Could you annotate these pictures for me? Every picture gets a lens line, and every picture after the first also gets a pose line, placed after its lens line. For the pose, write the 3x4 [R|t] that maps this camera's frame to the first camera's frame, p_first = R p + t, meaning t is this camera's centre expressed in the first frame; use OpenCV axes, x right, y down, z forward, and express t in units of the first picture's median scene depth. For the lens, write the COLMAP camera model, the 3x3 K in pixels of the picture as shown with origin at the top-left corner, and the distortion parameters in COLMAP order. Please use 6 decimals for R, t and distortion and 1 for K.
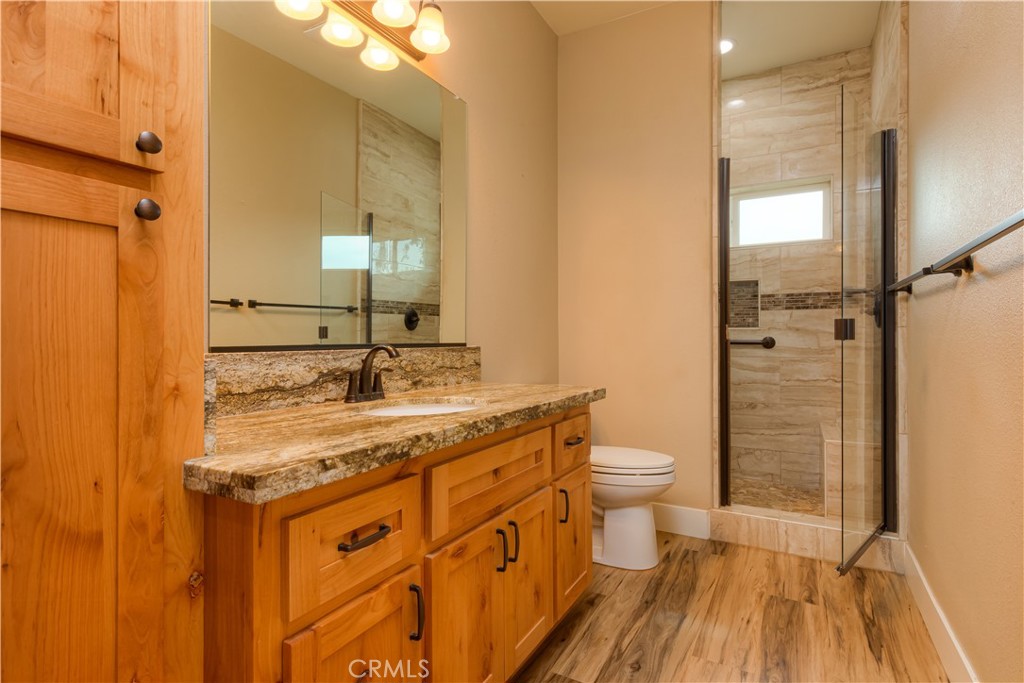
lens RADIAL K [[508.1, 0, 509.5], [0, 508.1, 336.4], [0, 0, 1]] dist [0.000784, -0.000021]
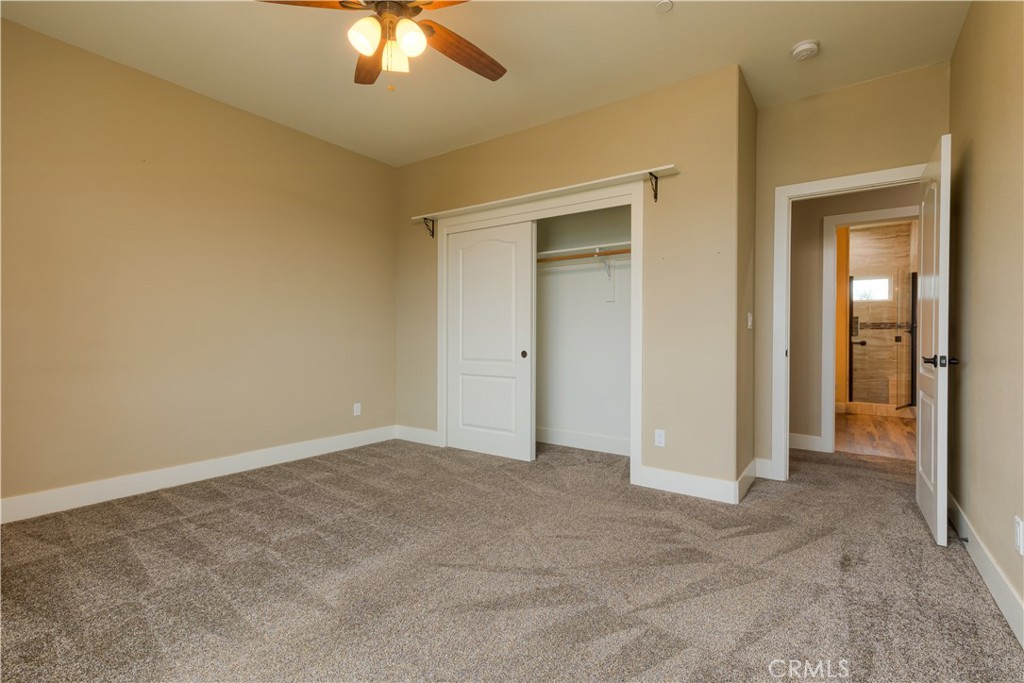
lens RADIAL K [[473.7, 0, 516.0], [0, 473.7, 340.6], [0, 0, 1]] dist [0.001516, 0.000177]
pose [[0.995816, 0.004377, -0.091277, -0.924704], [-0.003943, 0.999980, 0.004928, -0.003974], [0.091296, -0.004547, 0.995813, -1.386137]]
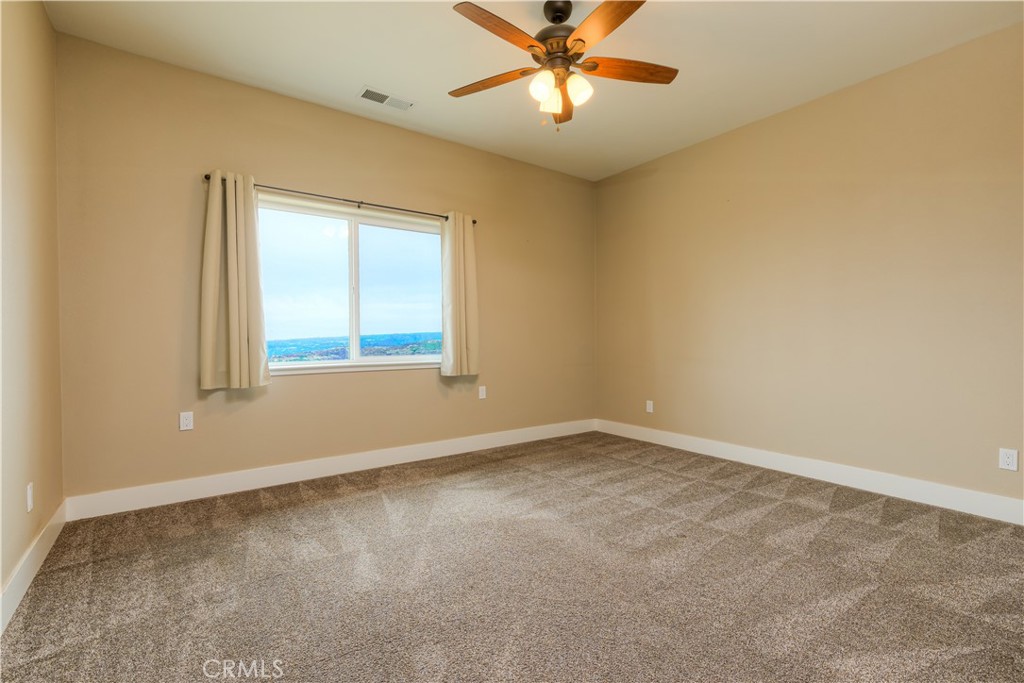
lens RADIAL K [[473.7, 0, 516.0], [0, 473.7, 340.6], [0, 0, 1]] dist [0.001516, 0.000177]
pose [[-0.392812, 0.010086, -0.919563, 1.956651], [-0.002871, 0.999922, 0.012194, -0.032267], [0.919614, 0.007430, -0.392752, 3.535934]]
